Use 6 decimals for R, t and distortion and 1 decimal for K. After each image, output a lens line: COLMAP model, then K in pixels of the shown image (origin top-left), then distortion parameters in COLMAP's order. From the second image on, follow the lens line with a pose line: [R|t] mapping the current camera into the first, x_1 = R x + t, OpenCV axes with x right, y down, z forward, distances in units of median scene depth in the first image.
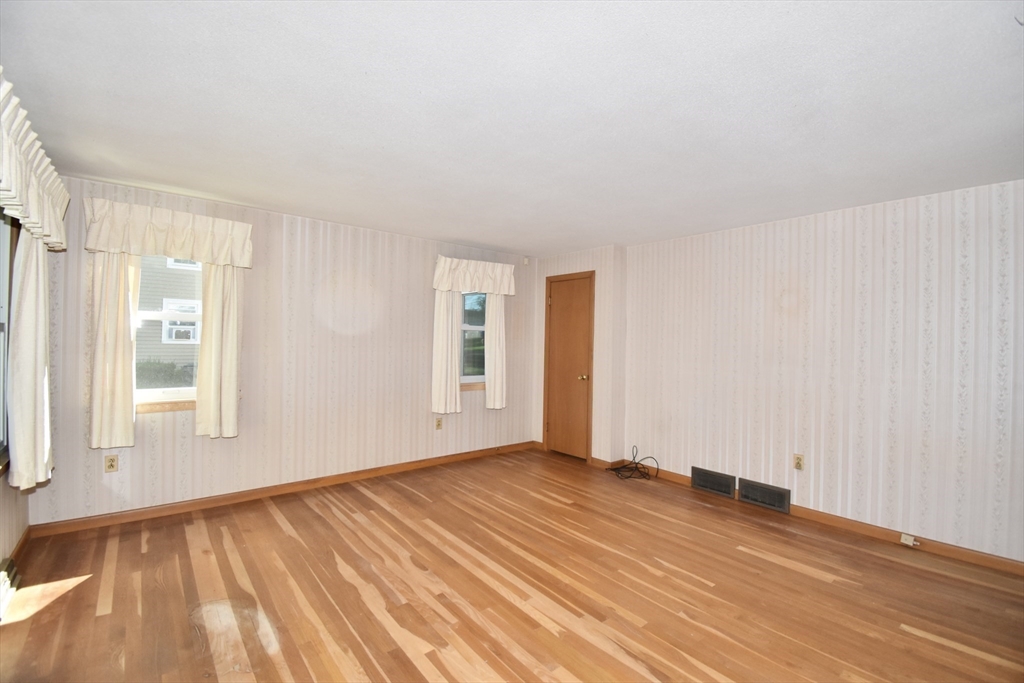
lens RADIAL K [[454.5, 0, 512.0], [0, 454.5, 341.5], [0, 0, 1]] dist [0.028140, -0.029077]
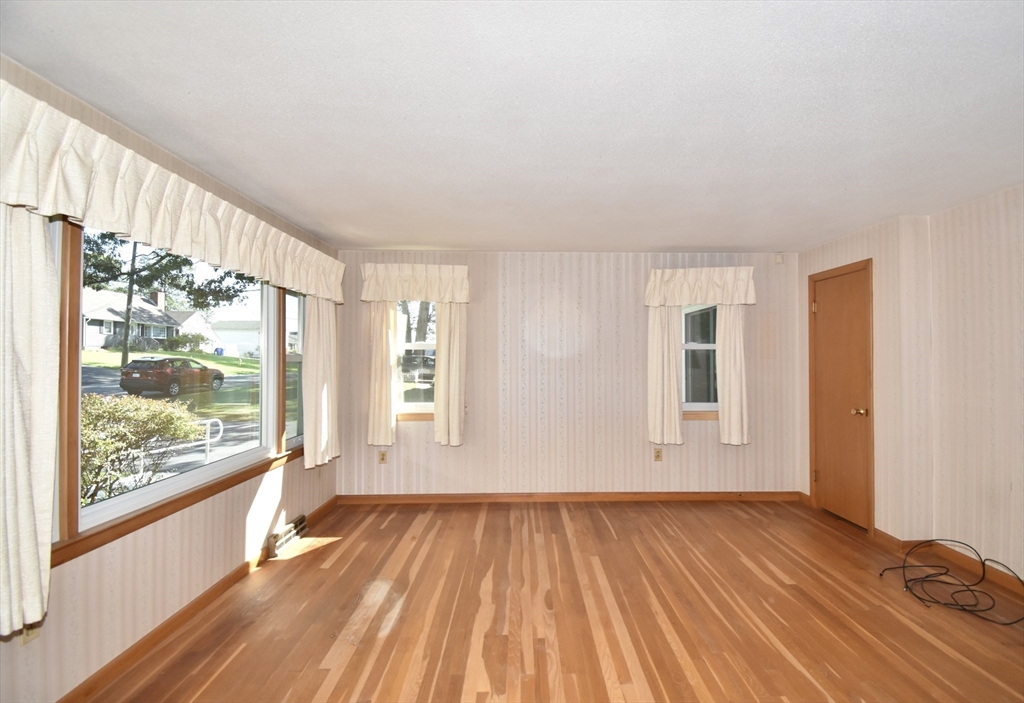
lens RADIAL K [[466.7, 0, 527.5], [0, 466.7, 352.3], [0, 0, 1]] dist [0.023028, -0.023494]
pose [[0.785829, -0.024827, -0.617945, 0.300763], [0.013186, 0.999639, -0.023394, -0.004067], [0.618303, 0.010235, 0.785873, 0.163414]]
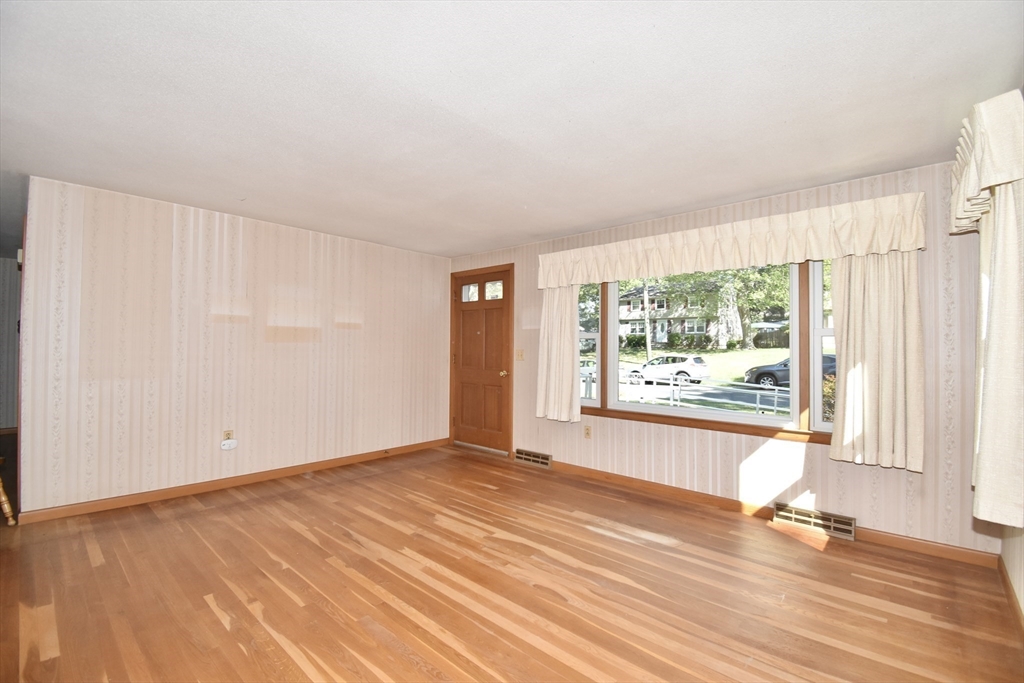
lens RADIAL K [[447.4, 0, 512.0], [0, 447.4, 341.5], [0, 0, 1]] dist [0.025878, -0.026294]
pose [[-0.989016, -0.027719, -0.145187, -0.001963], [-0.025880, 0.999559, -0.014539, 0.028640], [0.145526, -0.010622, -0.989297, 1.466217]]
